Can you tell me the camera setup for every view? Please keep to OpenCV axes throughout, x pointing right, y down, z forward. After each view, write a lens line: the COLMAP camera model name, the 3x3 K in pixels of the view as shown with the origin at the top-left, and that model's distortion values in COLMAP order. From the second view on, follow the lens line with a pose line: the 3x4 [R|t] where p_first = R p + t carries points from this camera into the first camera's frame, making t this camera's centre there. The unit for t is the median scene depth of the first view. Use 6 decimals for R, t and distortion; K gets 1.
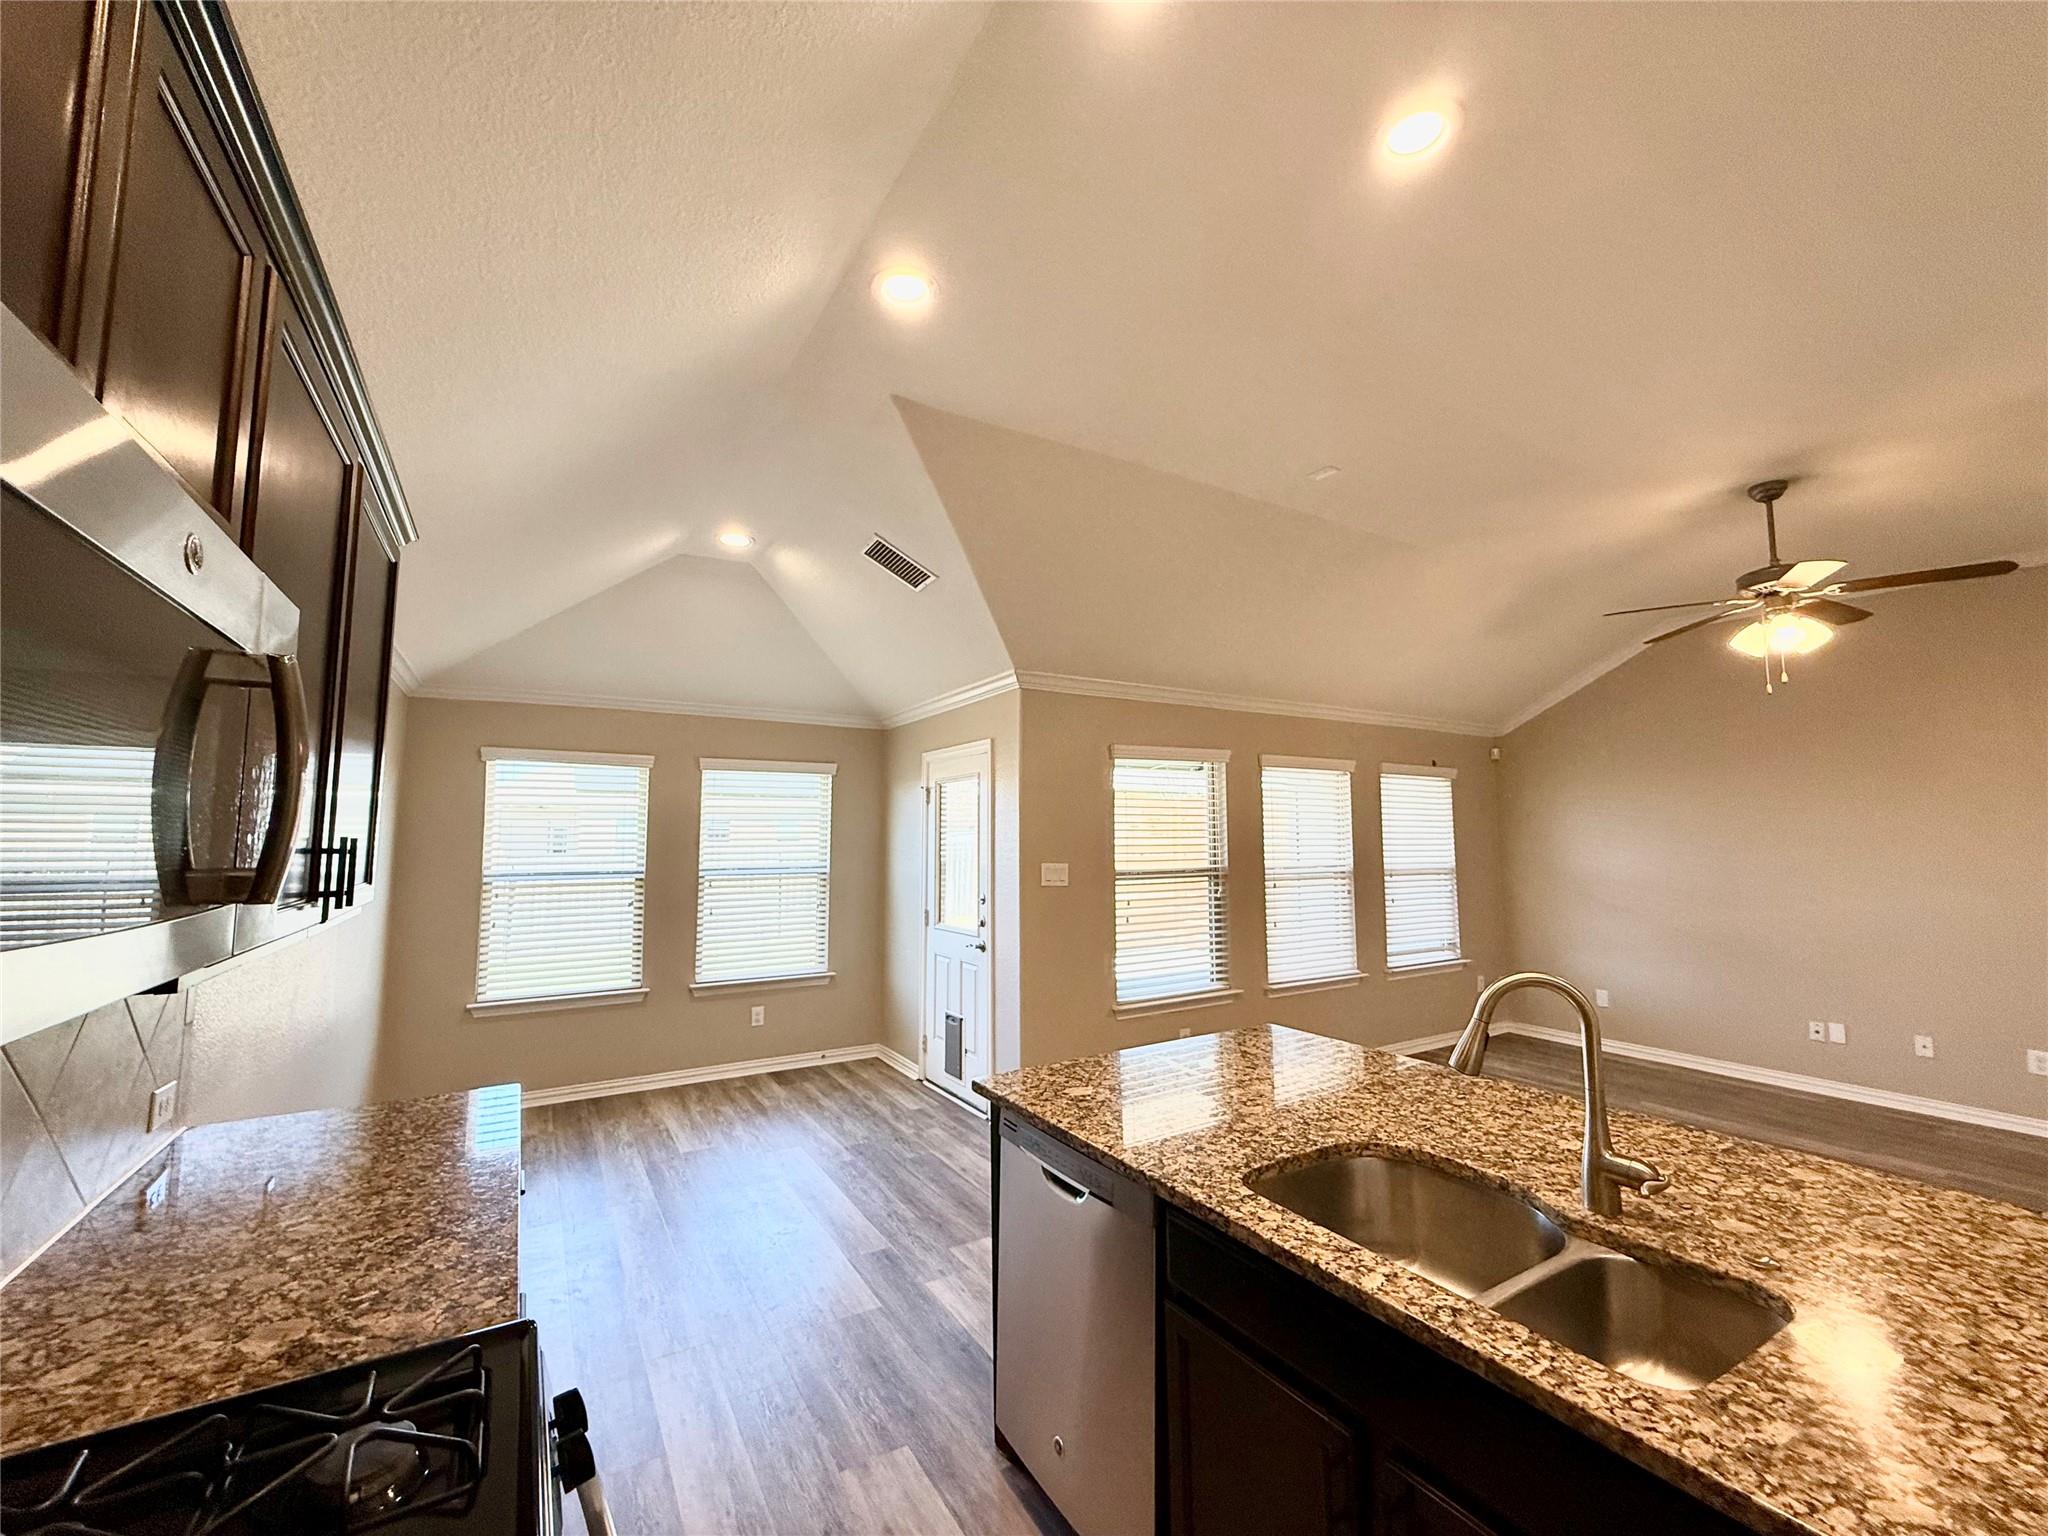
lens RADIAL K [[816.3, 0, 1020.3], [0, 816.3, 768.9], [0, 0, 1]] dist [0.000022, -0.000272]
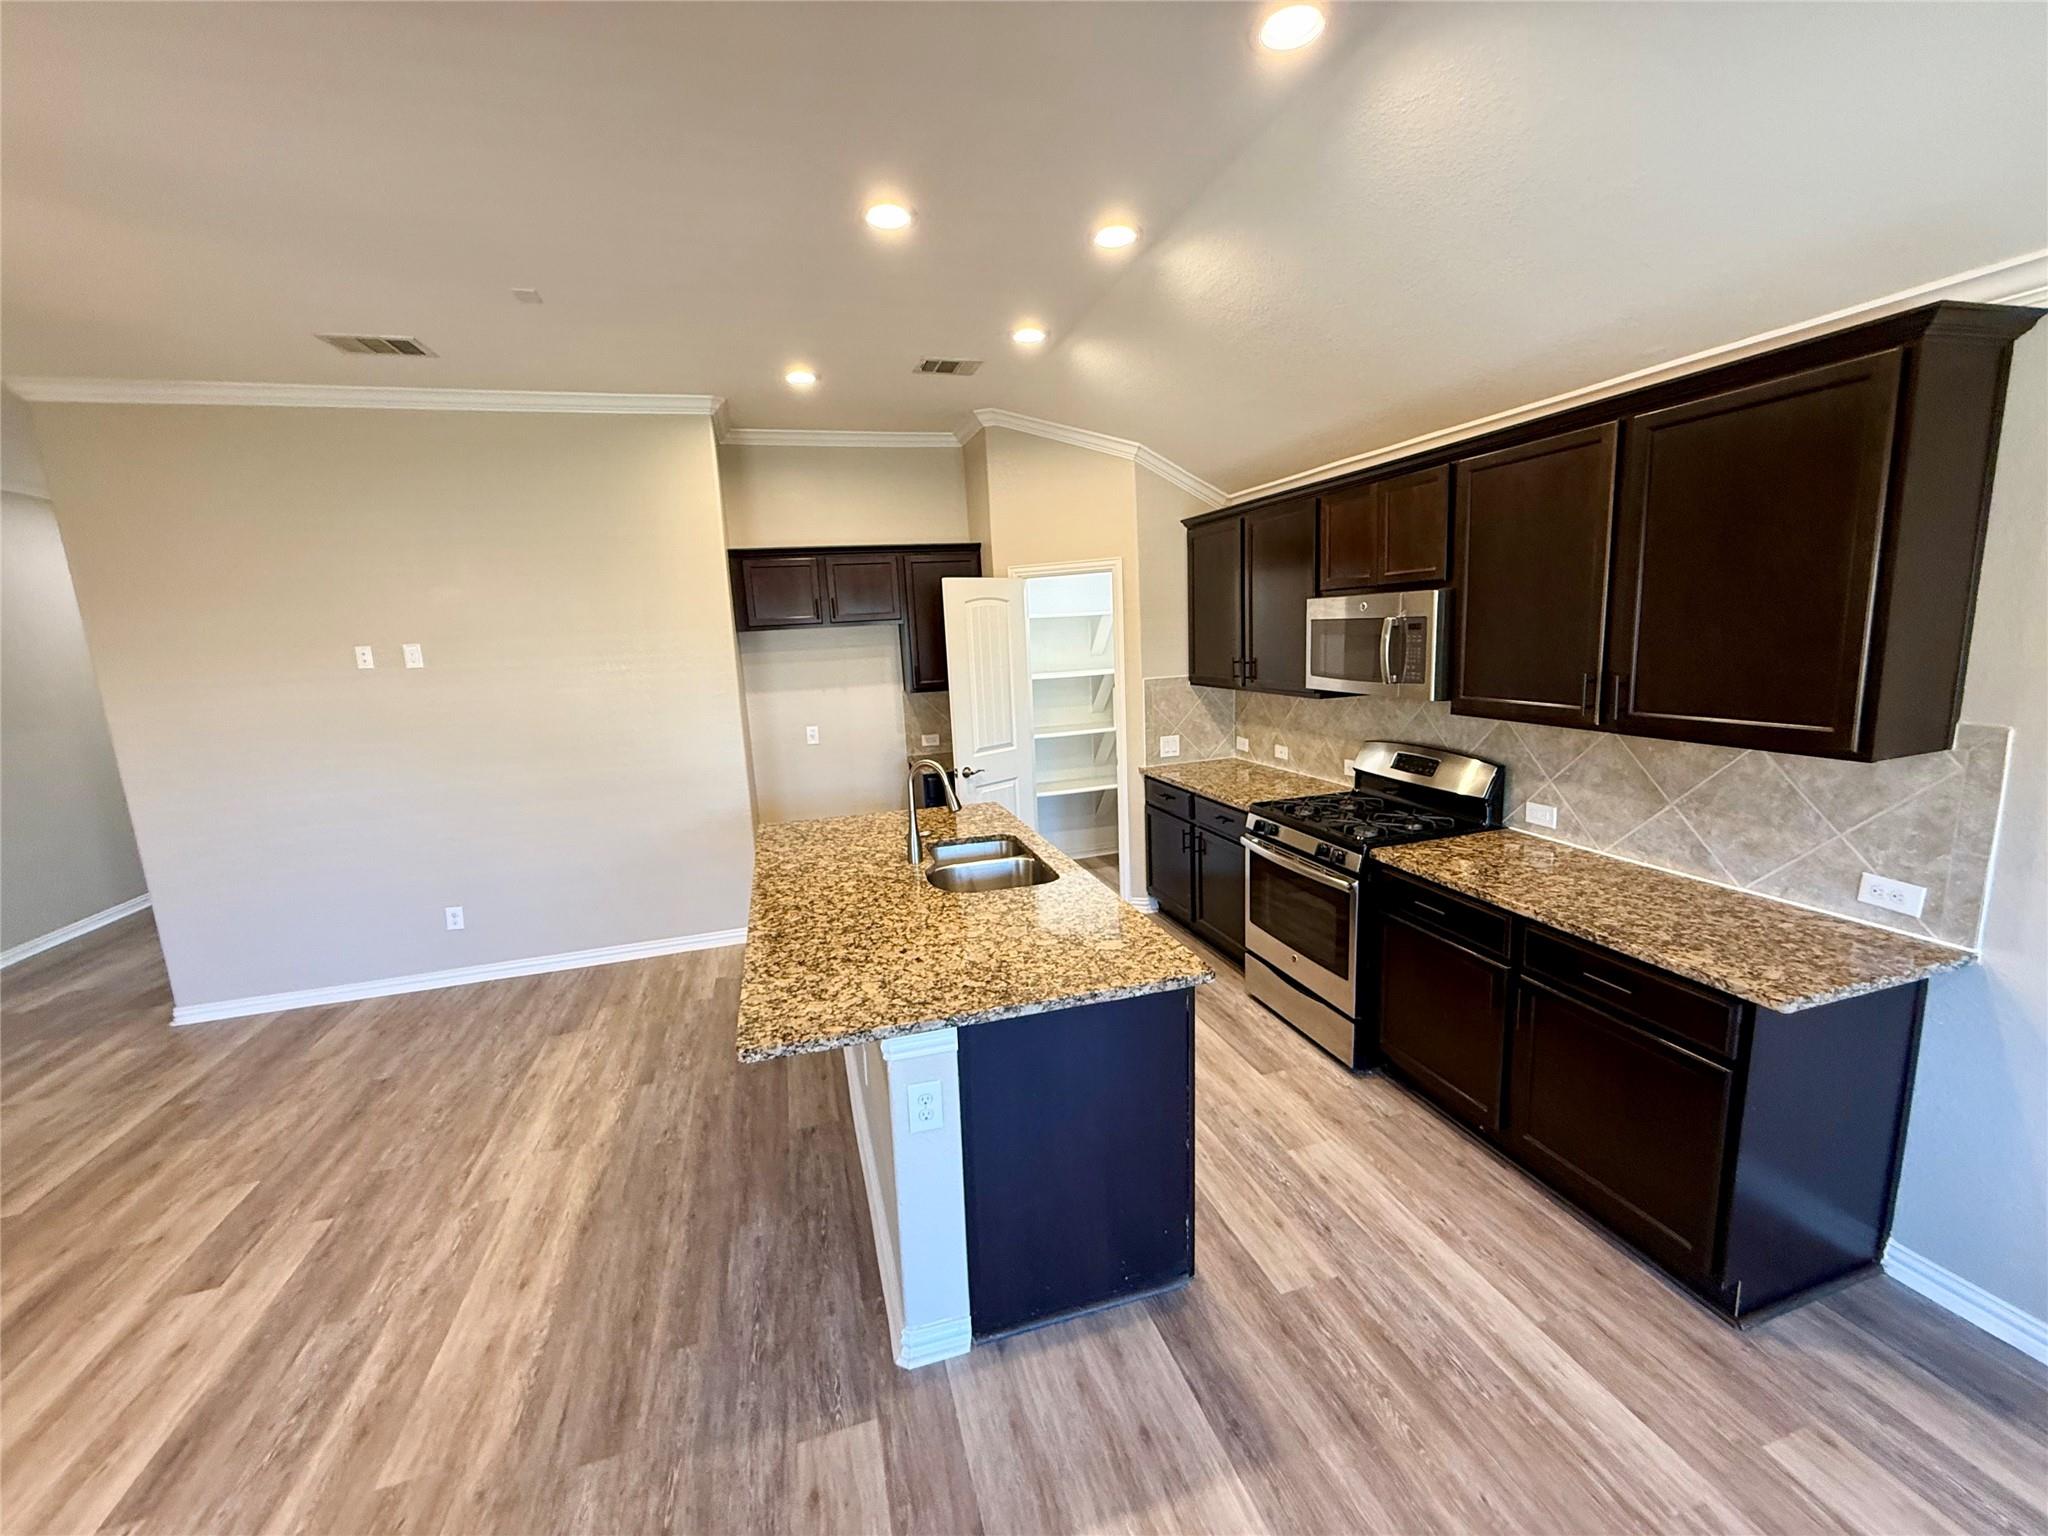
lens RADIAL K [[816.3, 0, 1019.9], [0, 816.3, 763.8], [0, 0, 1]] dist [0.000022, -0.000272]
pose [[-0.965995, 0.005879, 0.258494, -0.042943], [0.028973, 0.995906, 0.085625, 0.028750], [-0.256932, 0.090203, -0.962211, 0.962343]]
